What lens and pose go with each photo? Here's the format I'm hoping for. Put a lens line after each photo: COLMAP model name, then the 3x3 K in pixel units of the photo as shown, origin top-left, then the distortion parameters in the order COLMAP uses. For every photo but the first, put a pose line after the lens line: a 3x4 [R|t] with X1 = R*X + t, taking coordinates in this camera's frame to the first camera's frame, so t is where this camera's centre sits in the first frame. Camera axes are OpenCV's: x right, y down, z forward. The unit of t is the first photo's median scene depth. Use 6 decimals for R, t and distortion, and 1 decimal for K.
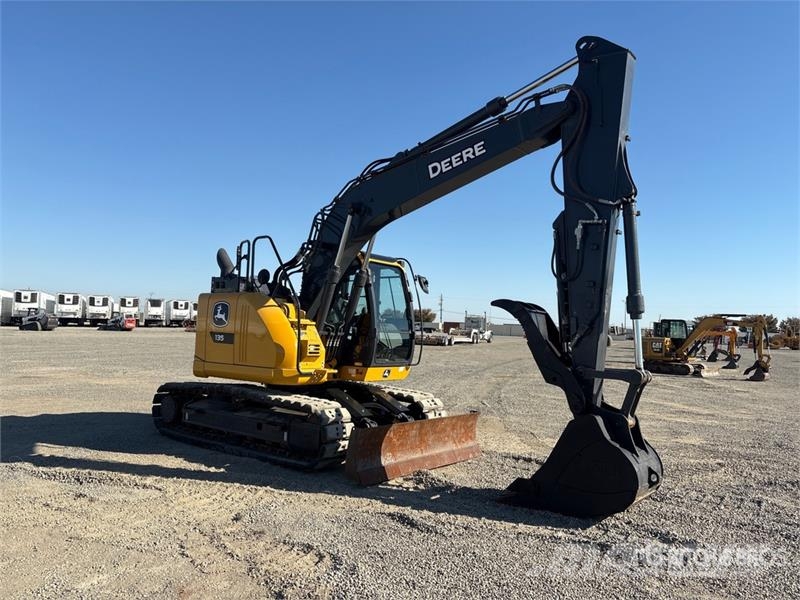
lens RADIAL K [[582.7, 0, 421.6], [0, 582.7, 300.6], [0, 0, 1]] dist [0.115560, -0.001392]
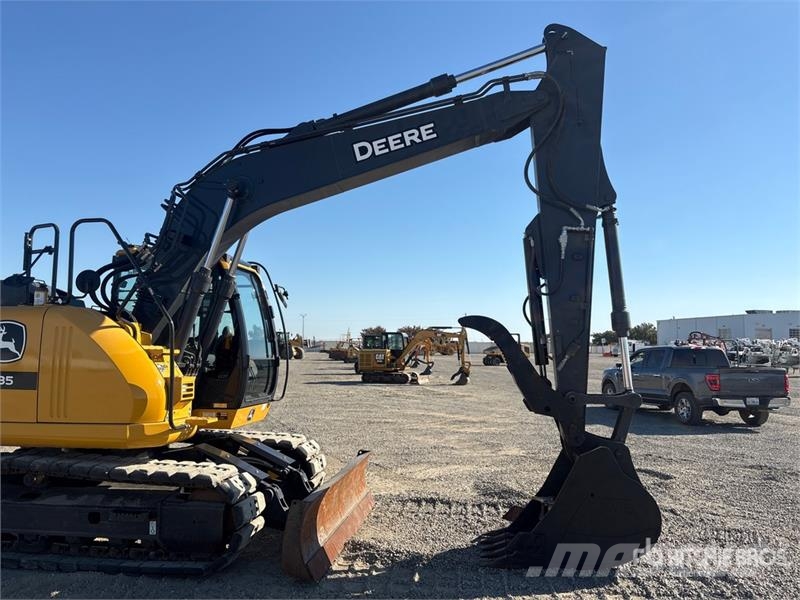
lens RADIAL K [[593.9, 0, 400.0], [0, 593.9, 300.0], [0, 0, 1]] dist [0.116426, -0.105916]
pose [[0.878971, 0.008770, 0.476795, -0.297013], [0.002340, 0.999740, -0.022703, -0.004884], [-0.476870, 0.021071, 0.878721, 0.260209]]
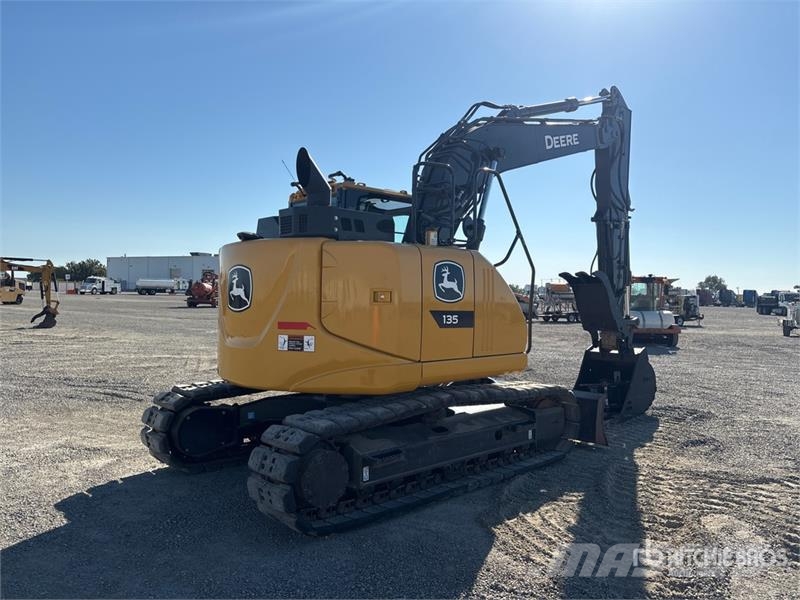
lens RADIAL K [[594.2, 0, 396.1], [0, 594.2, 291.2], [0, 0, 1]] dist [0.027319, -0.001705]
pose [[0.203053, -0.027299, 0.978787, -1.009664], [-0.058719, 0.997473, 0.040001, 0.012017], [-0.977405, -0.065595, 0.200937, 0.976455]]
